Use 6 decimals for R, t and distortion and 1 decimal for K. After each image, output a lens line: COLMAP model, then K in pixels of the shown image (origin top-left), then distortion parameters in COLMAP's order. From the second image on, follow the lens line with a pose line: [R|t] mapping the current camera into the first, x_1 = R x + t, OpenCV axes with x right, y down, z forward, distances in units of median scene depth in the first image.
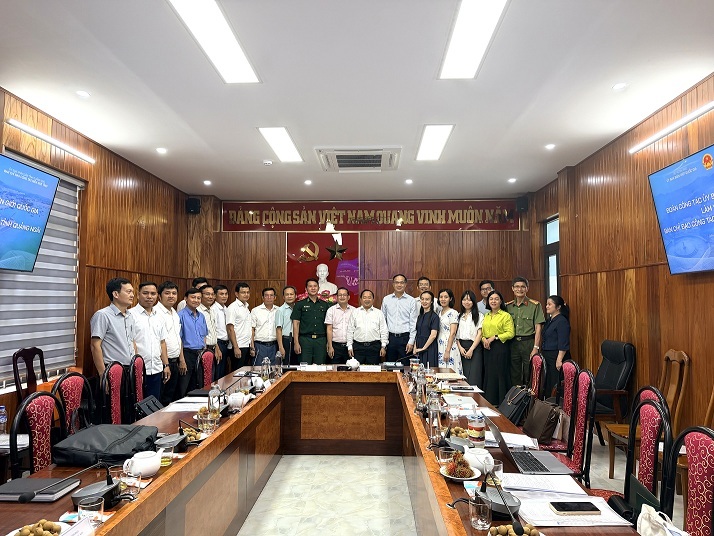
lens RADIAL K [[498.7, 0, 357.0], [0, 498.7, 268.0], [0, 0, 1]] dist [0.041246, -0.004573]
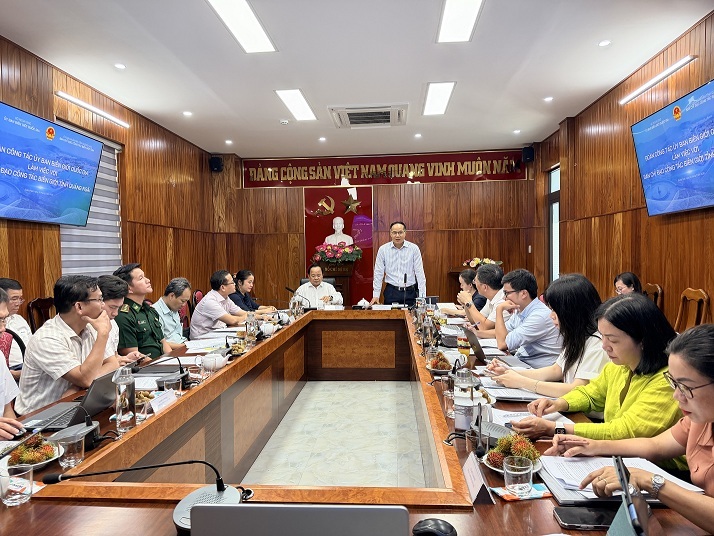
lens RADIAL K [[498.7, 0, 357.0], [0, 498.7, 268.0], [0, 0, 1]] dist [0.041246, -0.004573]
pose [[0.999129, -0.018121, -0.037597, 0.014792], [0.021427, 0.995759, 0.089465, 0.010334], [0.035816, -0.090193, 0.995280, -0.113230]]
